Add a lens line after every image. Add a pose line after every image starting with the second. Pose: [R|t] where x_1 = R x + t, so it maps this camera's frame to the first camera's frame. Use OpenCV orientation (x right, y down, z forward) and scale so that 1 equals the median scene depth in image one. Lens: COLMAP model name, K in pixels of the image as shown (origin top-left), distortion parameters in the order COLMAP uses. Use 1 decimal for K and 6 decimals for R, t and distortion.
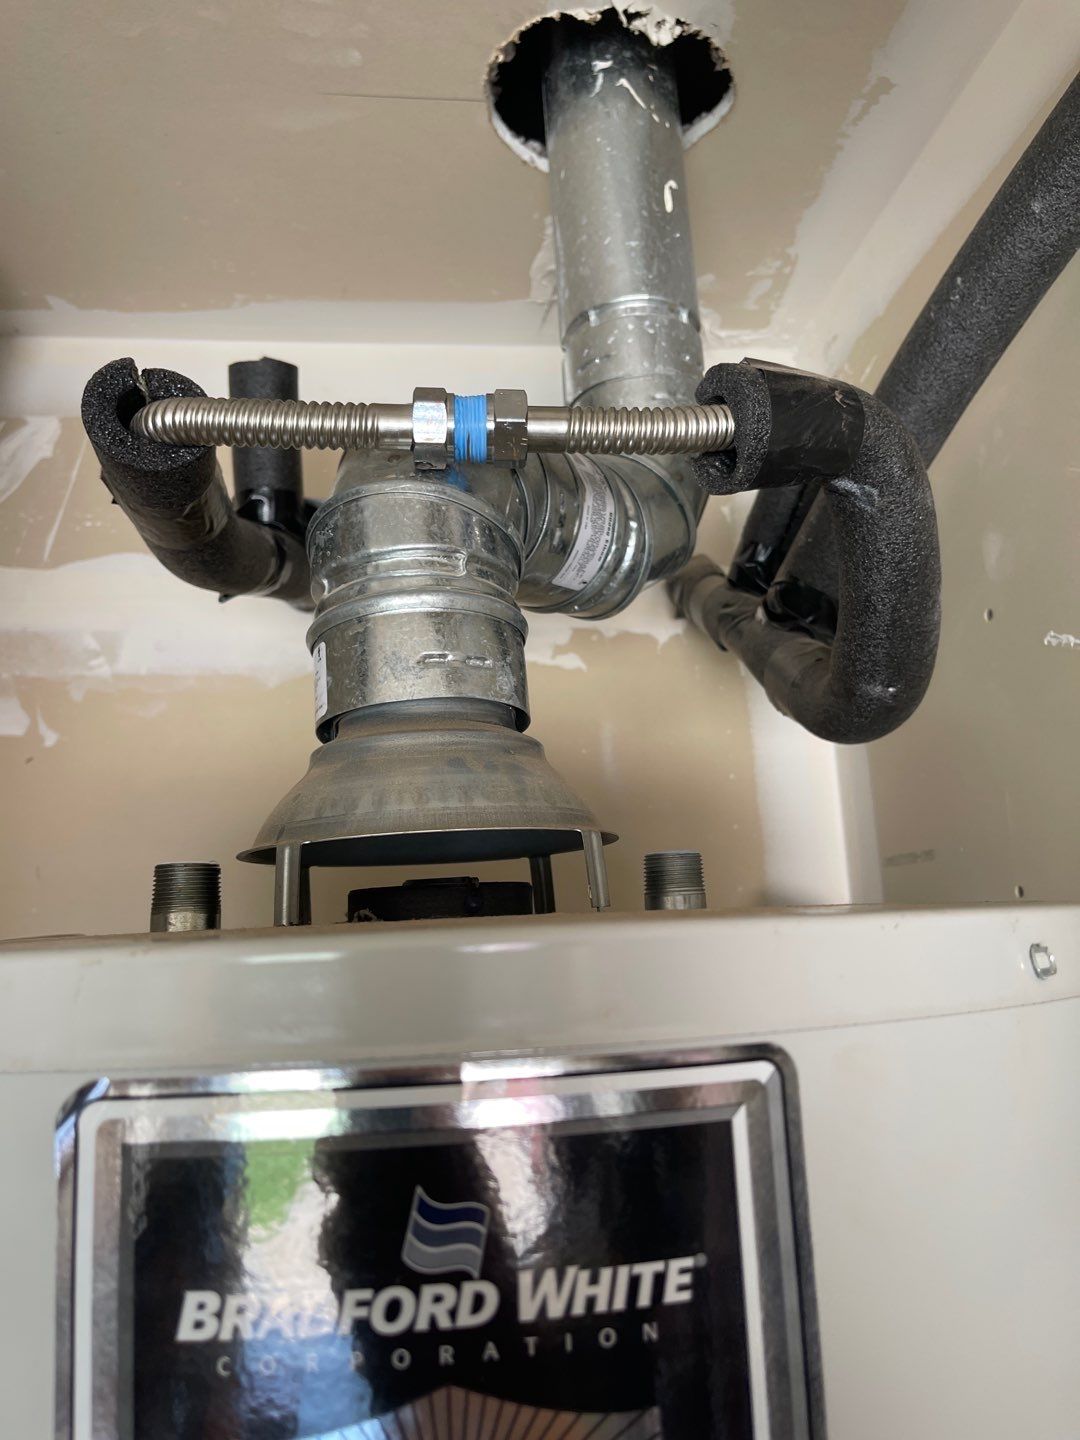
lens RADIAL K [[1038.4, 0, 541.3], [0, 1038.4, 692.0], [0, 0, 1]] dist [0.031333, -0.065228]
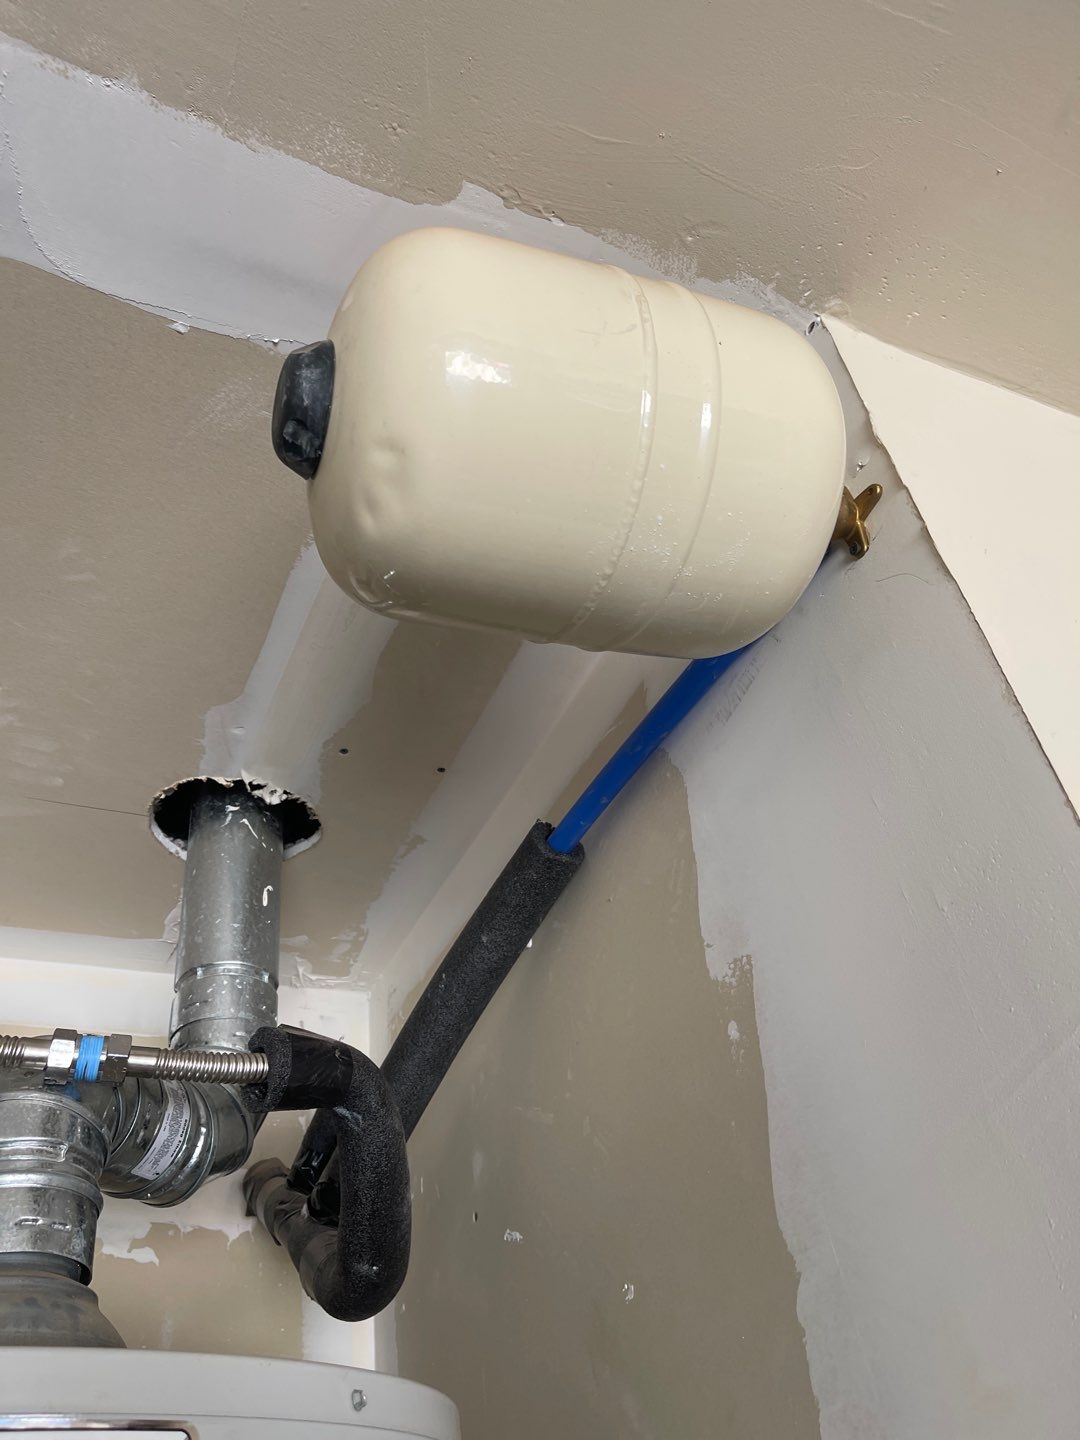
lens RADIAL K [[1141.7, 0, 540.0], [0, 1141.7, 720.0], [0, 0, 1]] dist [0.050573, -0.047188]
pose [[0.954047, 0.152915, 0.257704, 0.039183], [-0.010445, 0.876443, -0.481392, 0.089371], [-0.299475, 0.456579, 0.837765, -0.636893]]
